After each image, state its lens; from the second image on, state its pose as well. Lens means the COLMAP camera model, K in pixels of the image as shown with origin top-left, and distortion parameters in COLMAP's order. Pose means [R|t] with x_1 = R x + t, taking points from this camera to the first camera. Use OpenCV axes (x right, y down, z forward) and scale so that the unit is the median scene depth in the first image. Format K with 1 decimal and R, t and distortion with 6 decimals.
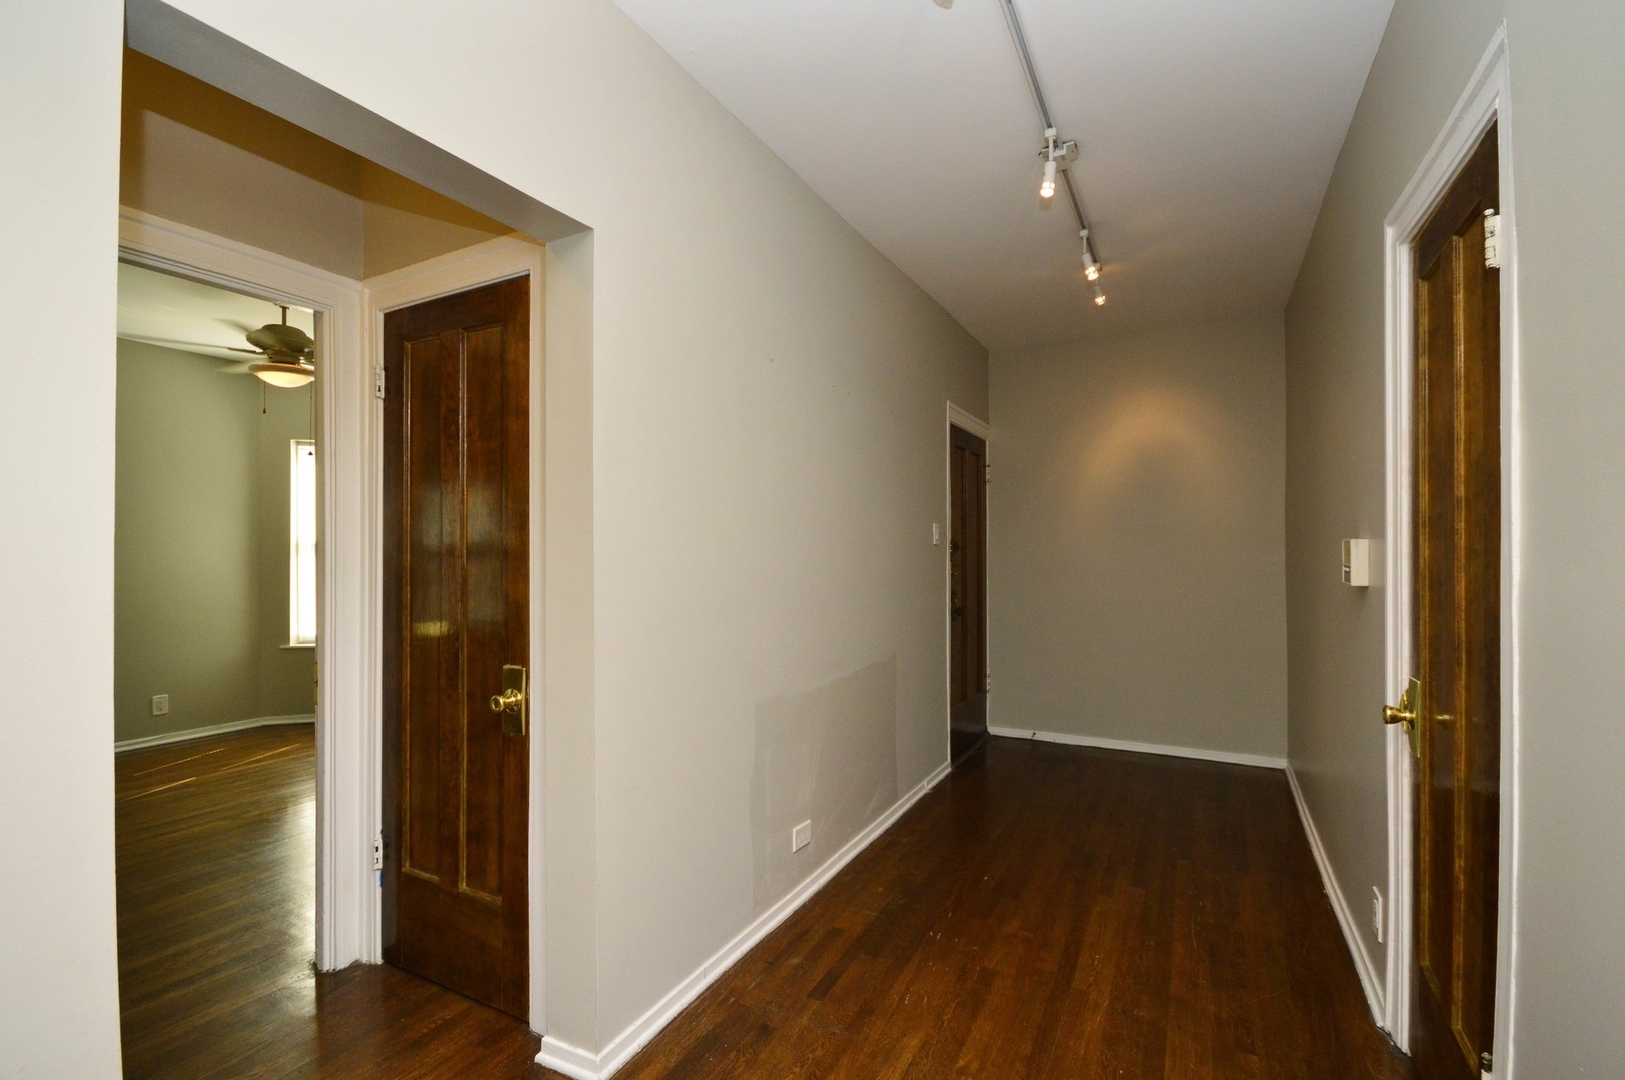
lens RADIAL K [[726.2, 0, 815.7], [0, 726.2, 549.1], [0, 0, 1]] dist [-0.004692, -0.000471]
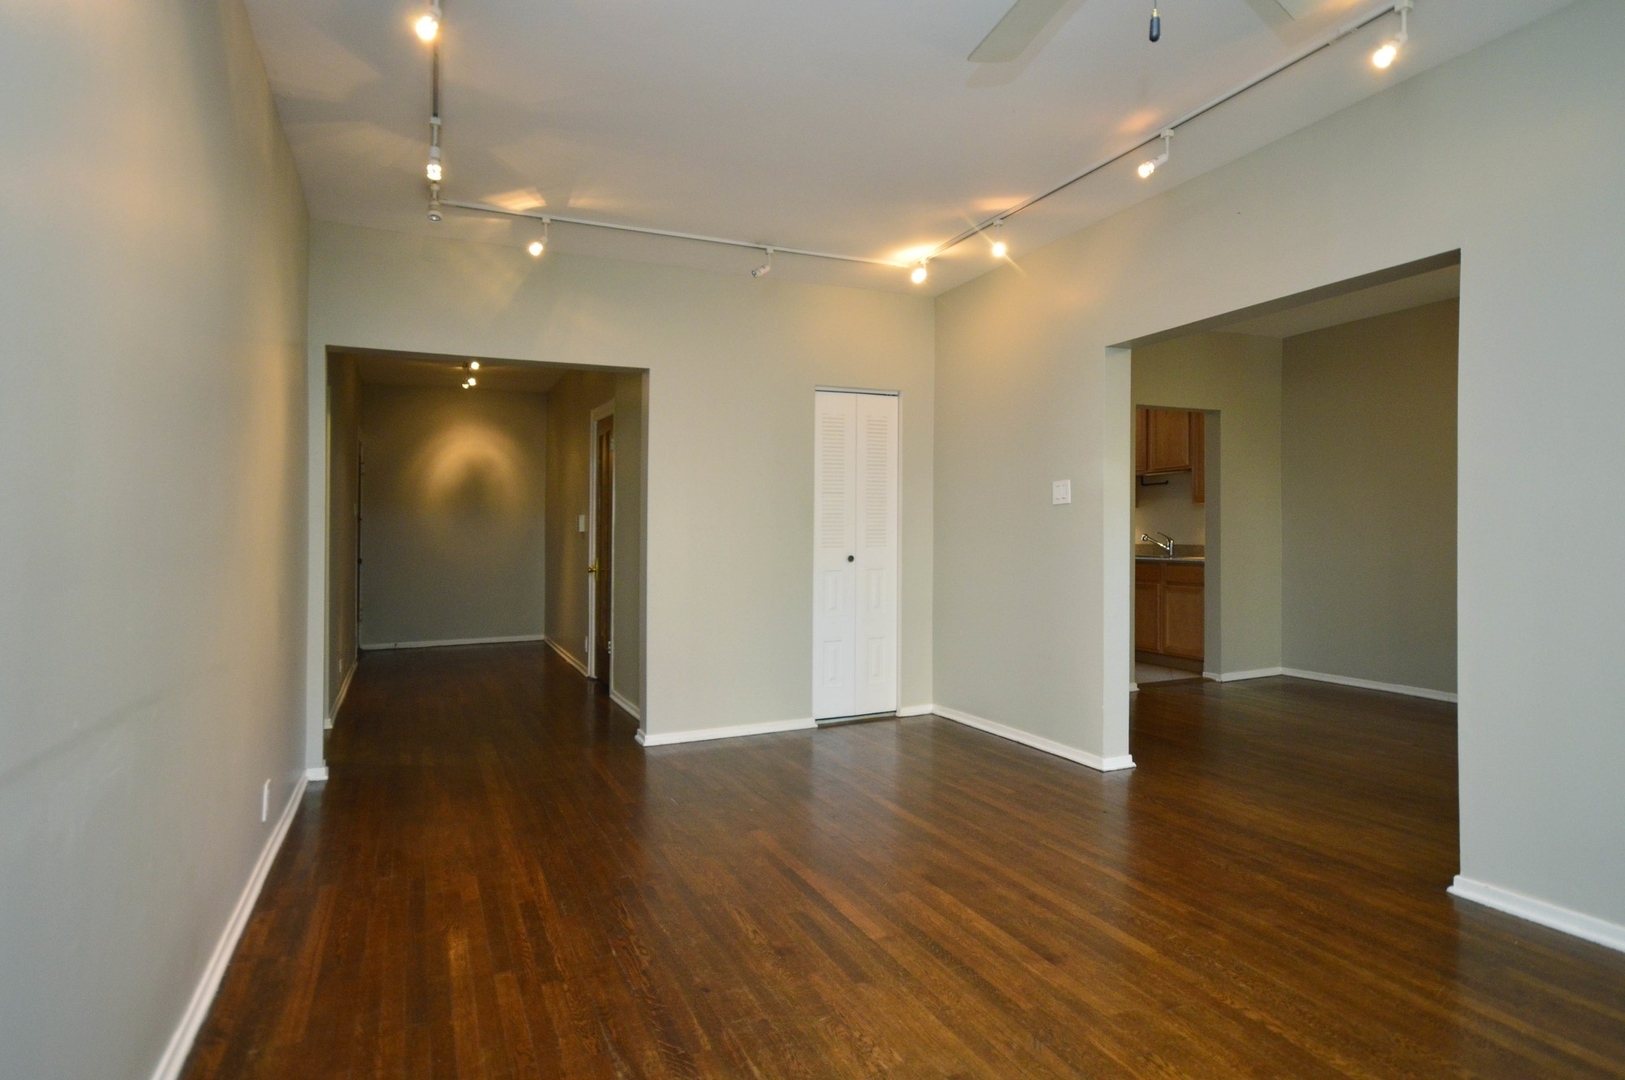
lens RADIAL K [[878.4, 0, 813.3], [0, 878.4, 535.7], [0, 0, 1]] dist [0.000844, 0.000022]
pose [[0.605536, -0.000574, 0.795818, -1.319060], [-0.004250, 0.999983, 0.003954, 0.044076], [-0.795807, -0.005777, 0.605523, -1.656816]]
